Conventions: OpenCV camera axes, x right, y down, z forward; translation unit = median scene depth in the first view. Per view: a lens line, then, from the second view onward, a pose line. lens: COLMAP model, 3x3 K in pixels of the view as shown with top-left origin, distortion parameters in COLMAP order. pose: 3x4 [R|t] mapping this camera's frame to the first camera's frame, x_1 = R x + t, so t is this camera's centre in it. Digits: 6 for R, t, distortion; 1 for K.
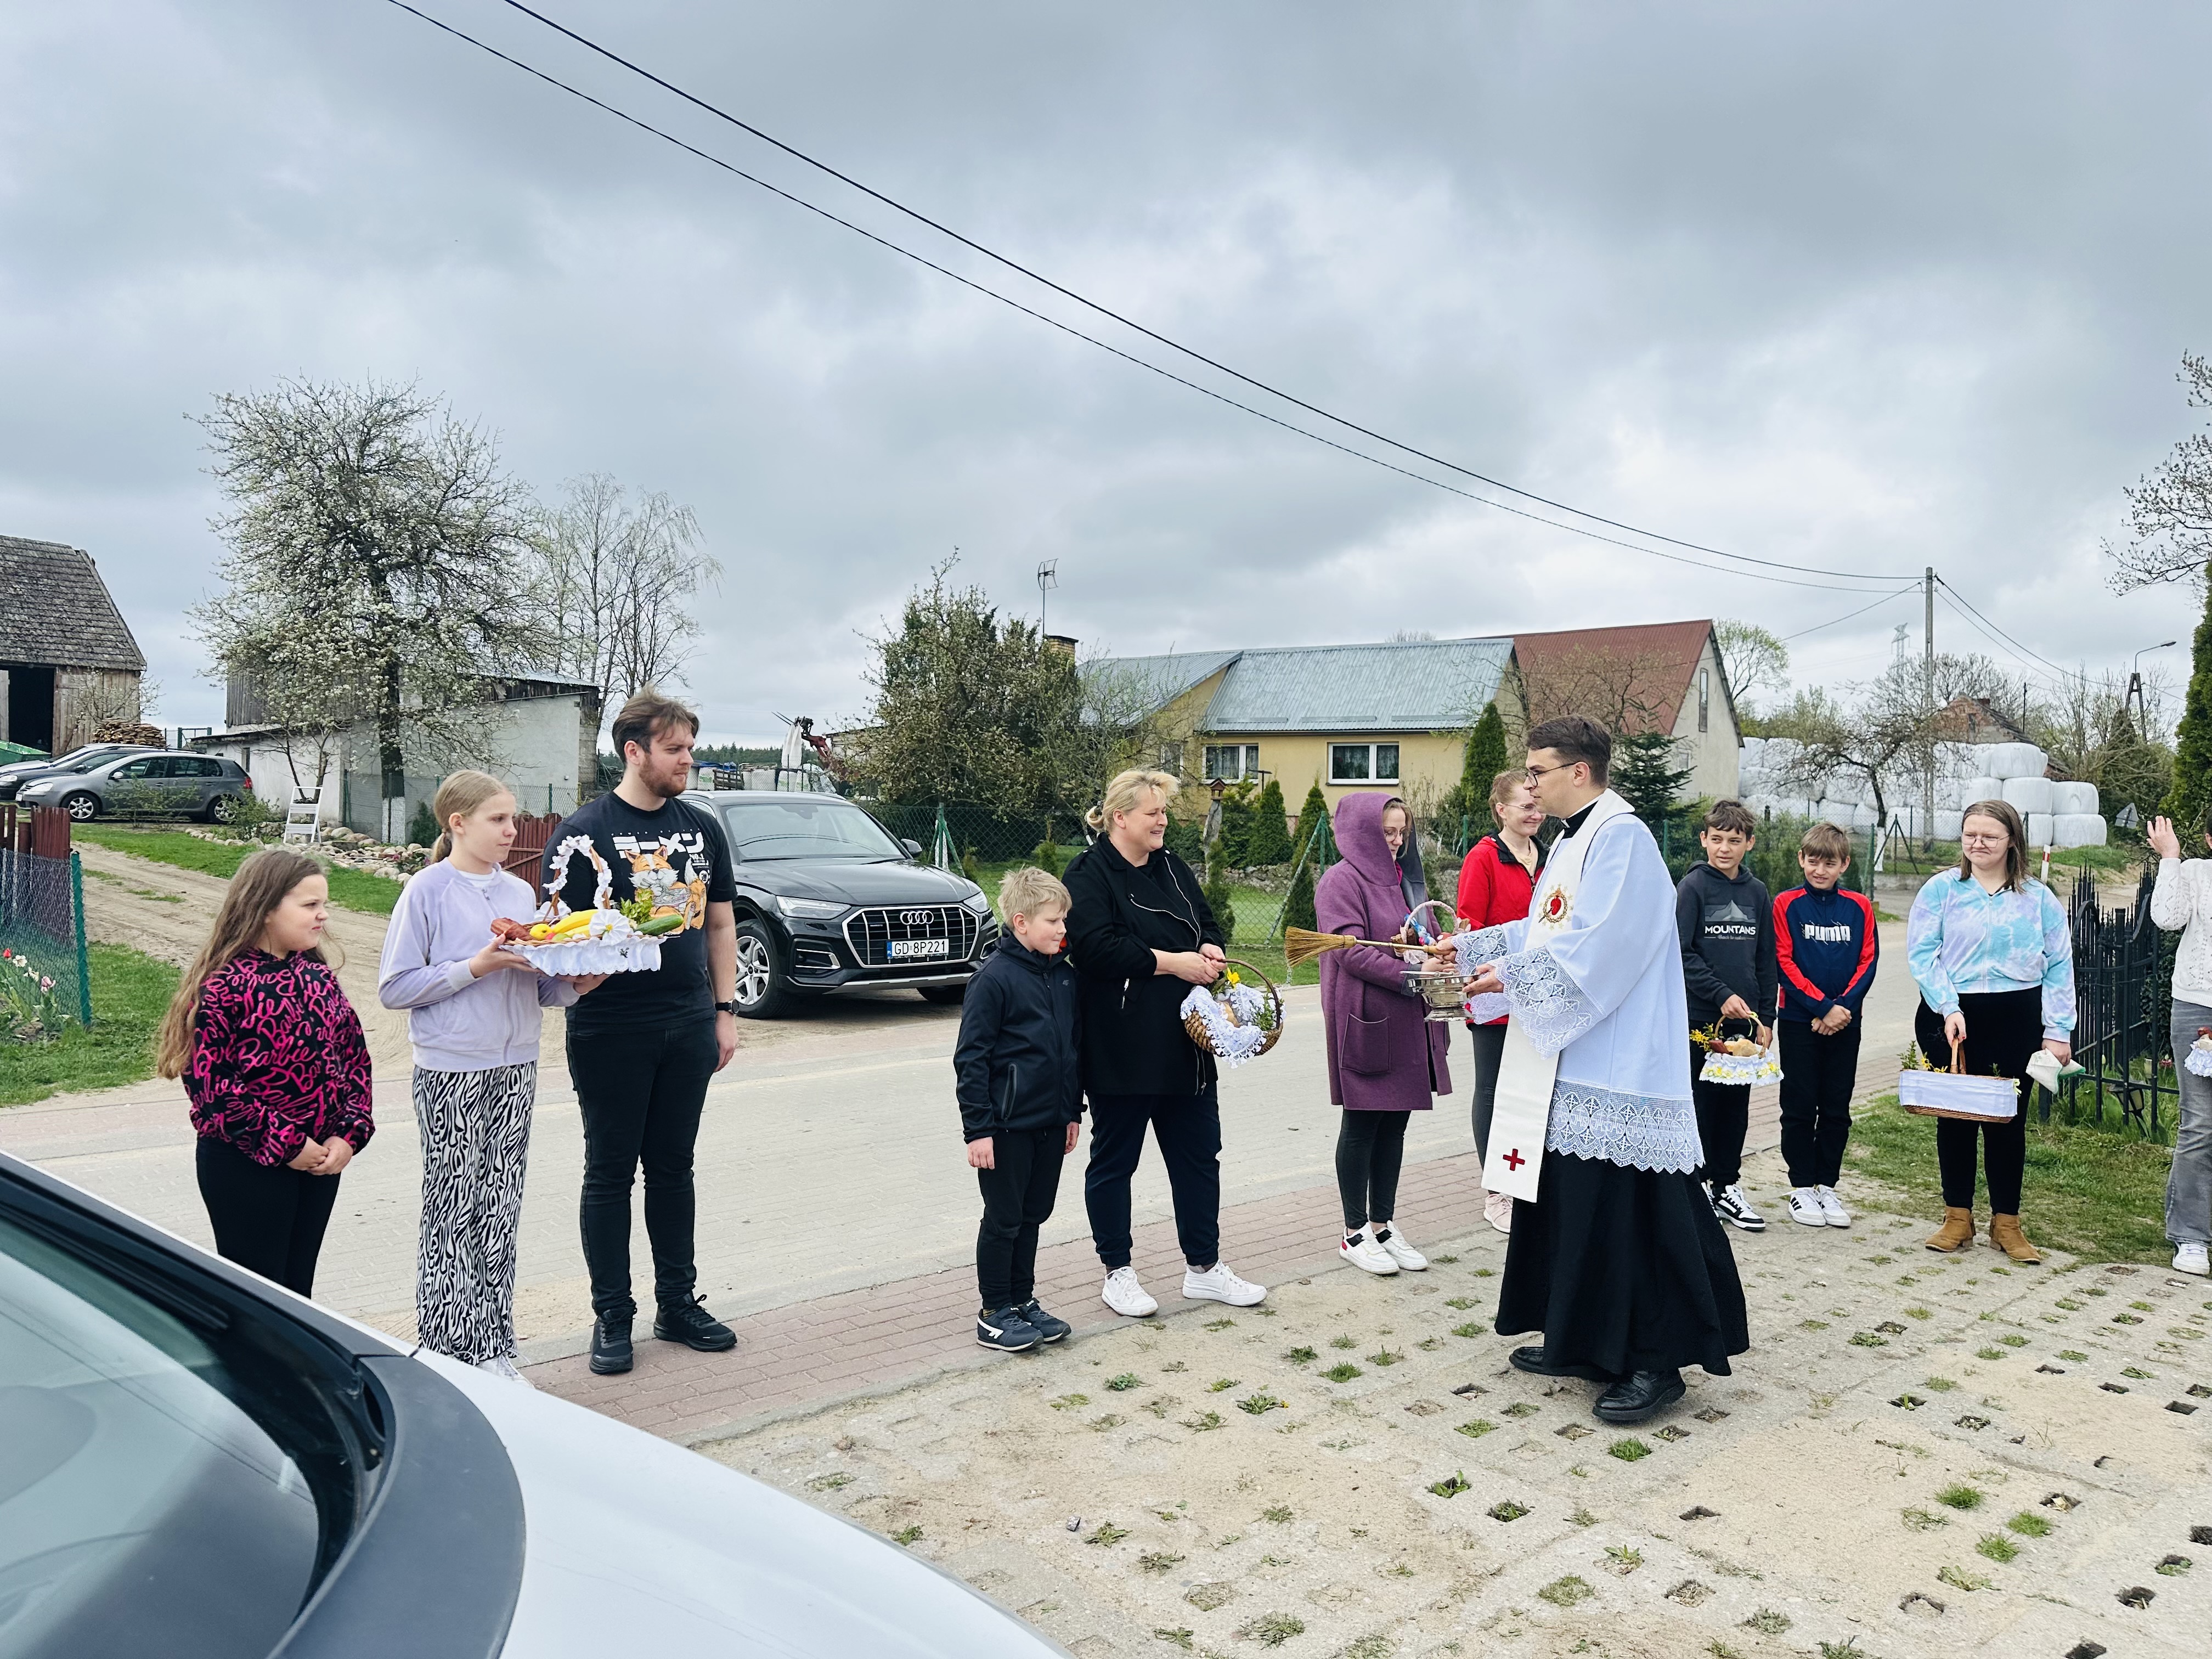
lens RADIAL K [[1548.4, 0, 1081.8], [0, 1548.4, 820.7], [0, 0, 1]] dist [0.043166, -0.045988]
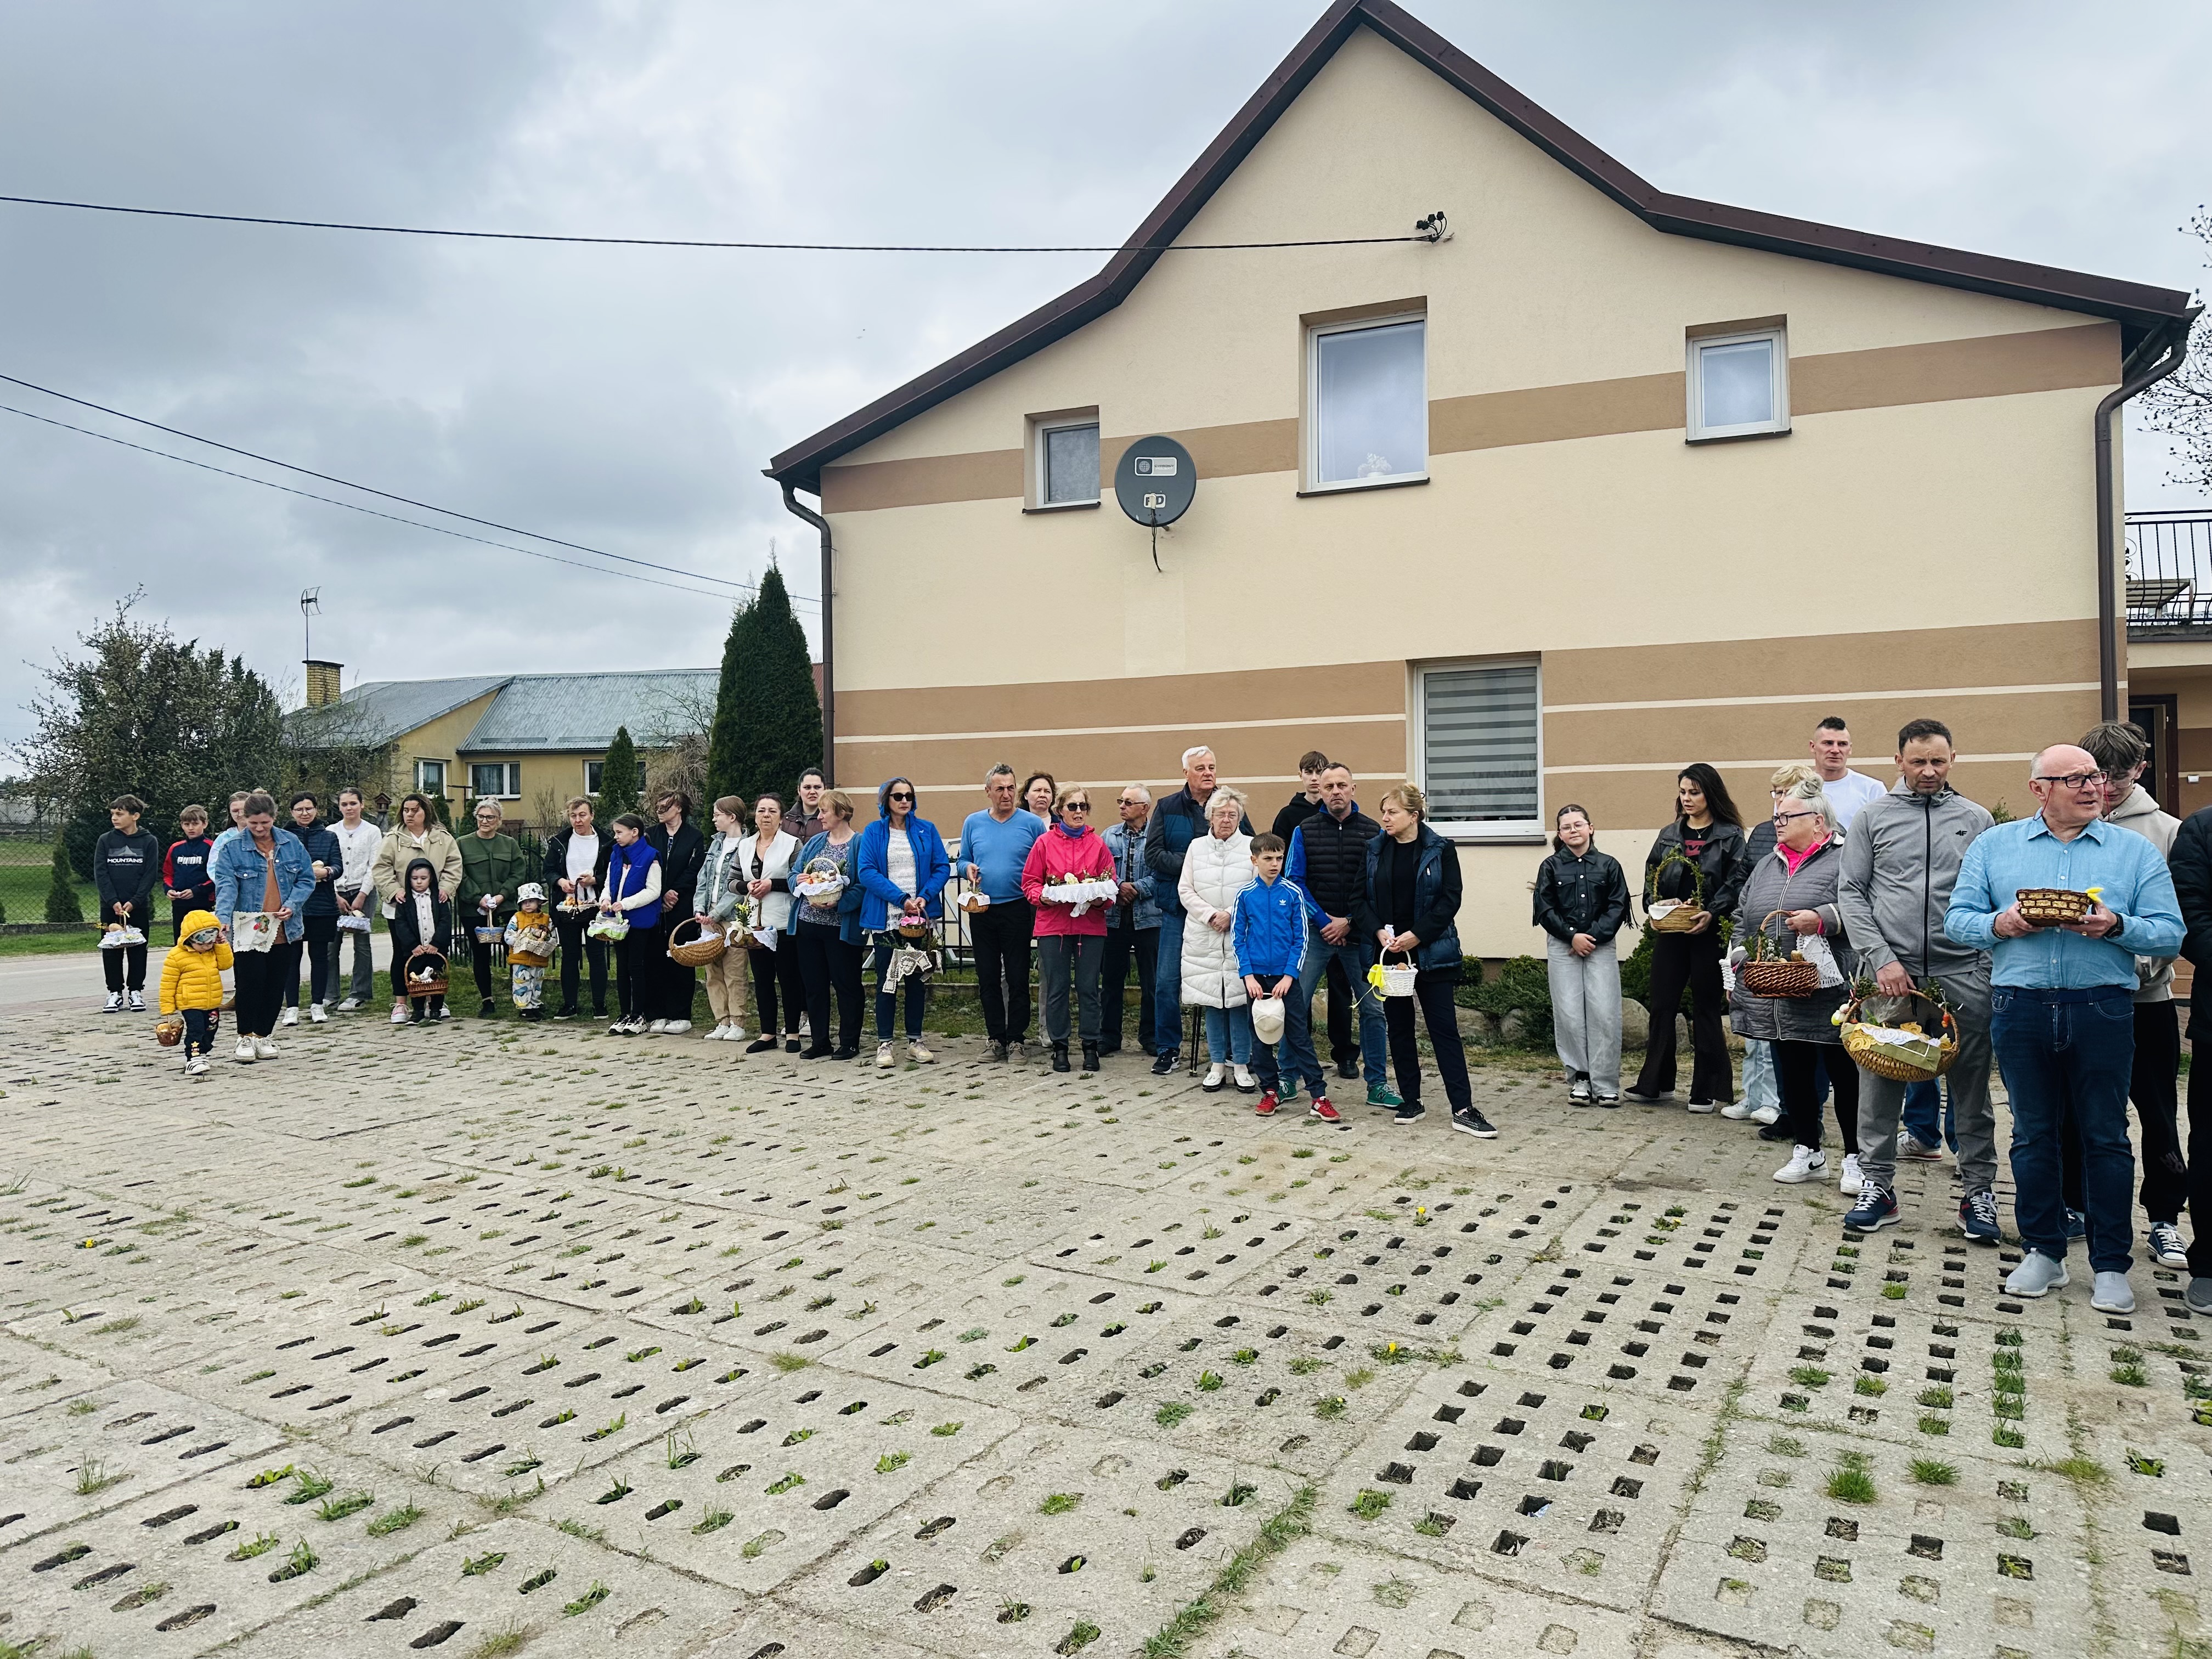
lens RADIAL K [[1548.4, 0, 1106.1], [0, 1548.4, 821.6], [0, 0, 1]] dist [0.043166, -0.045988]
pose [[0.942702, -0.026253, 0.332601, 0.900798], [0.029674, 0.999546, -0.005211, 0.067224], [-0.332313, 0.014782, 0.943053, -1.239417]]
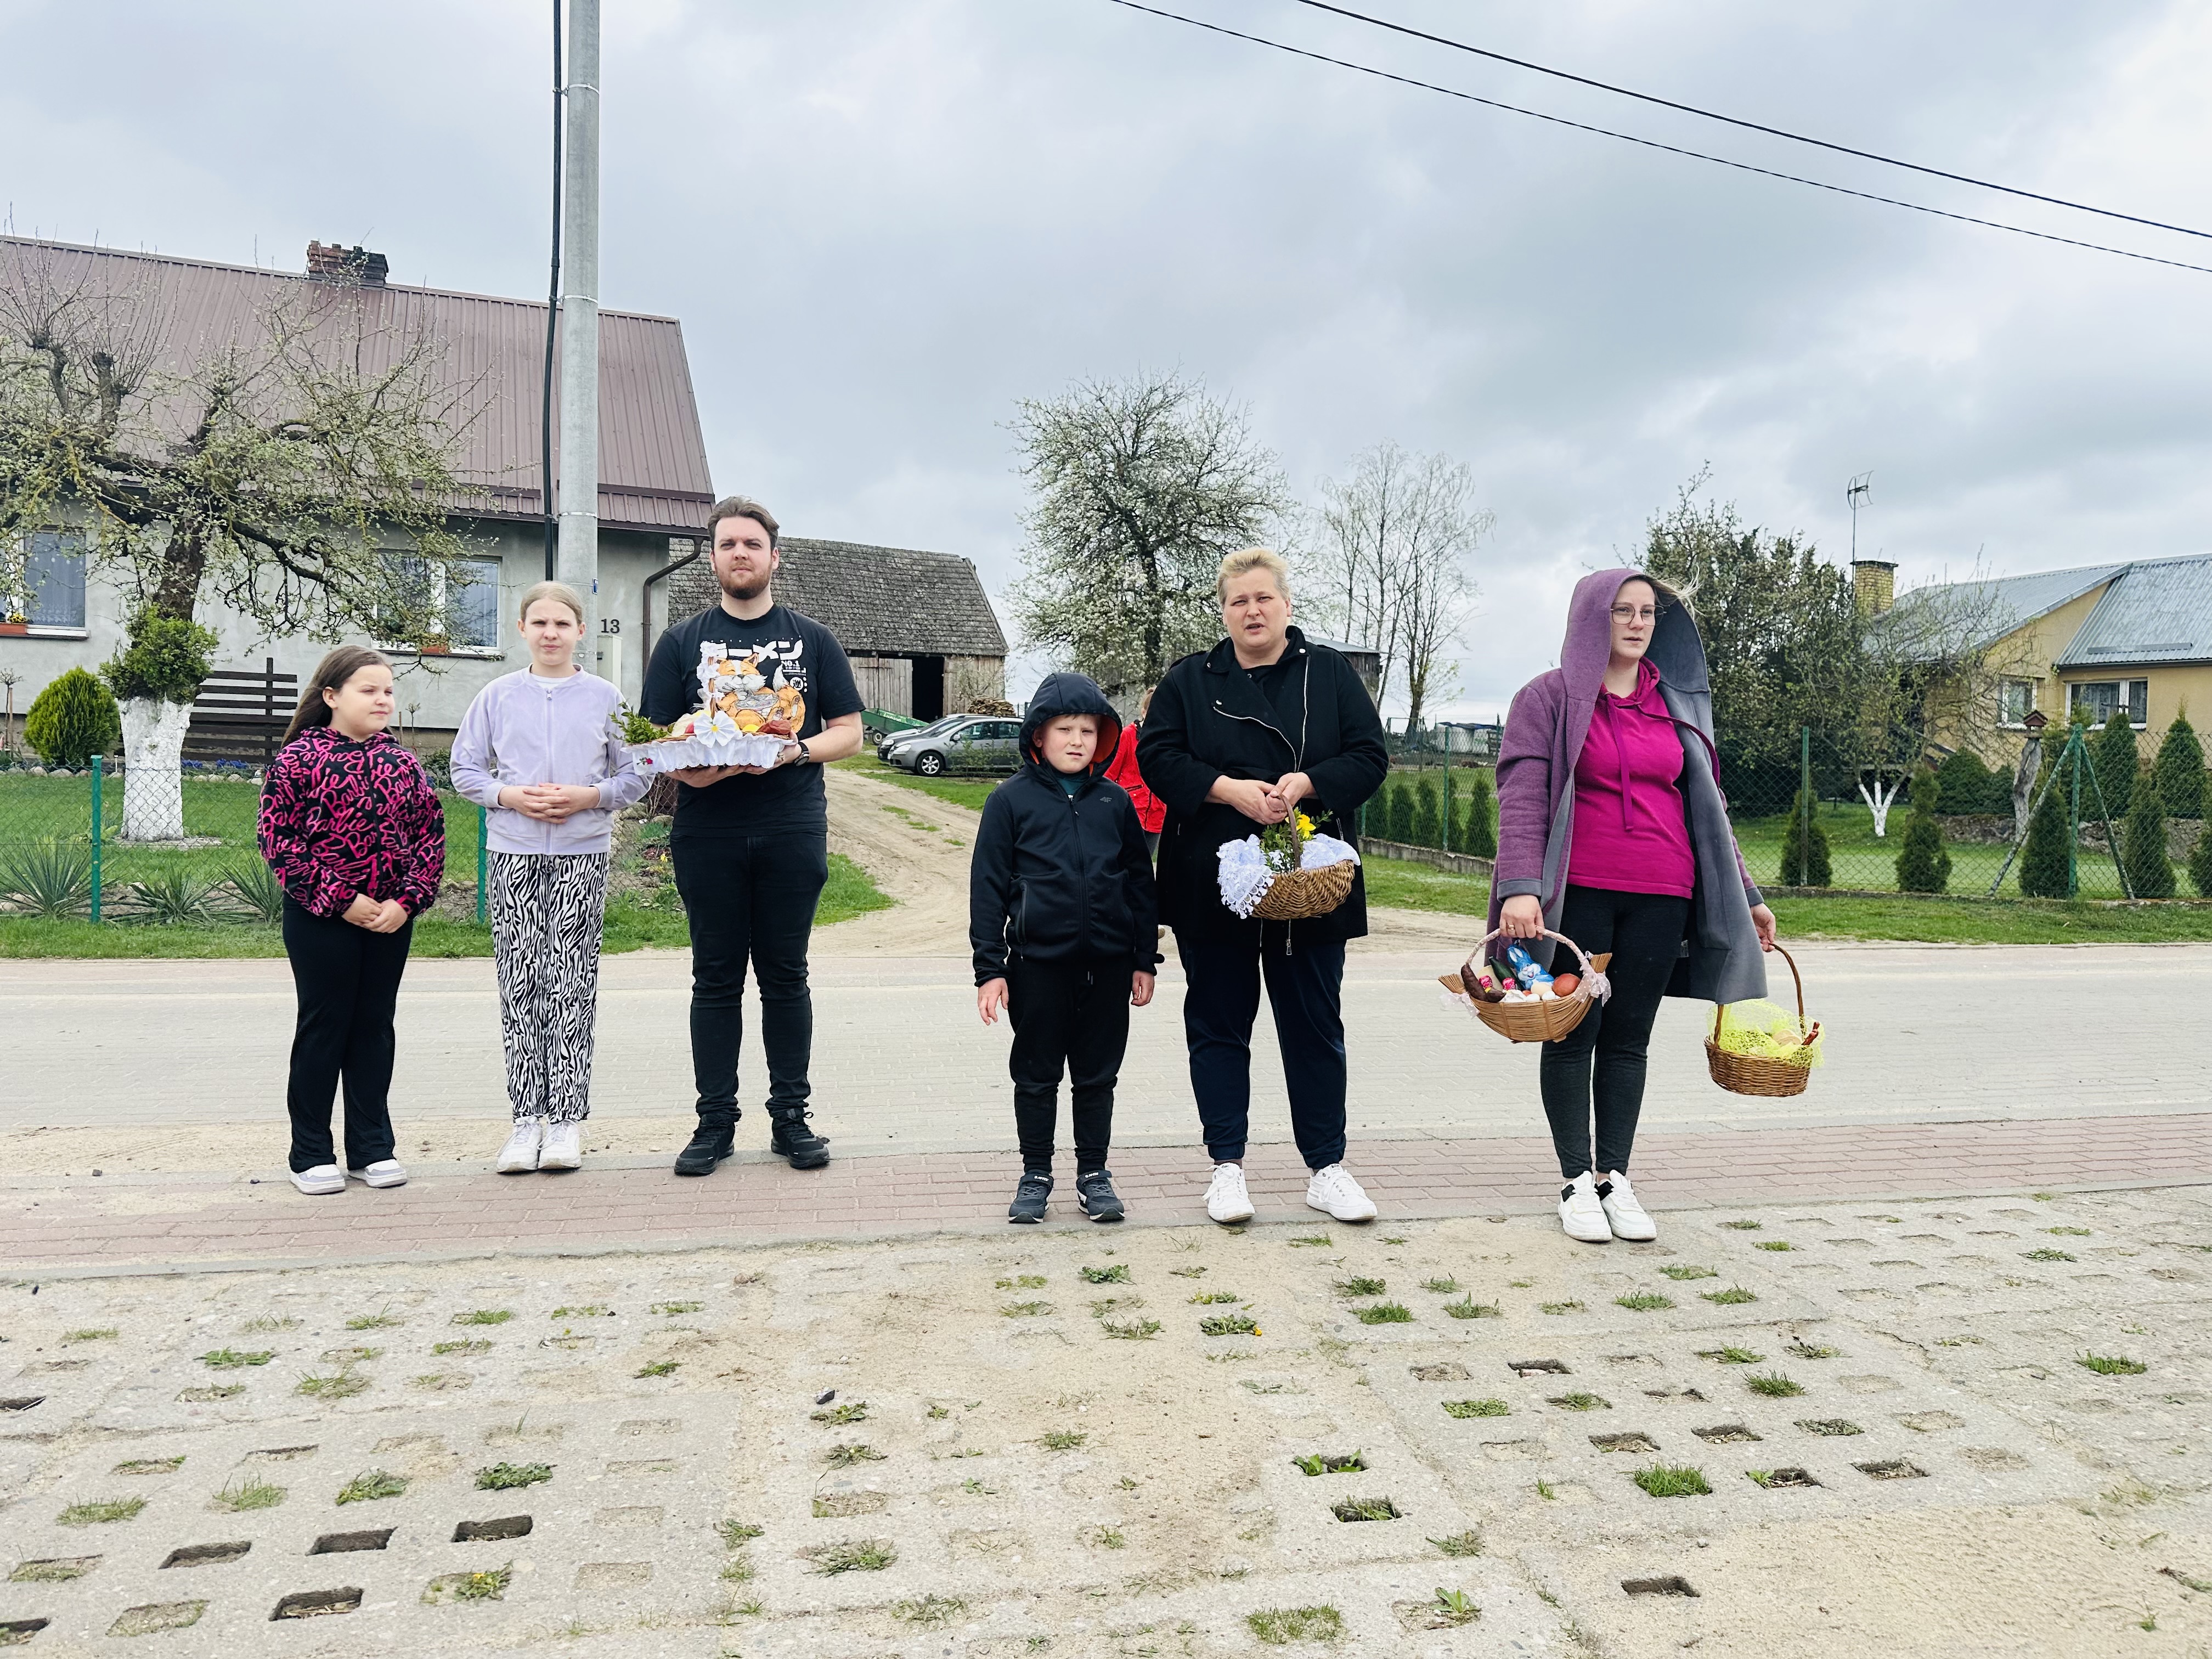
lens RADIAL K [[1548.4, 0, 1070.2], [0, 1548.4, 785.9], [0, 0, 1]] dist [0.043166, -0.045988]
pose [[0.859677, 0.000909, -0.510837, 0.301110], [-0.005140, 0.999963, -0.006871, 0.080834], [0.510812, 0.008533, 0.859650, 0.210912]]
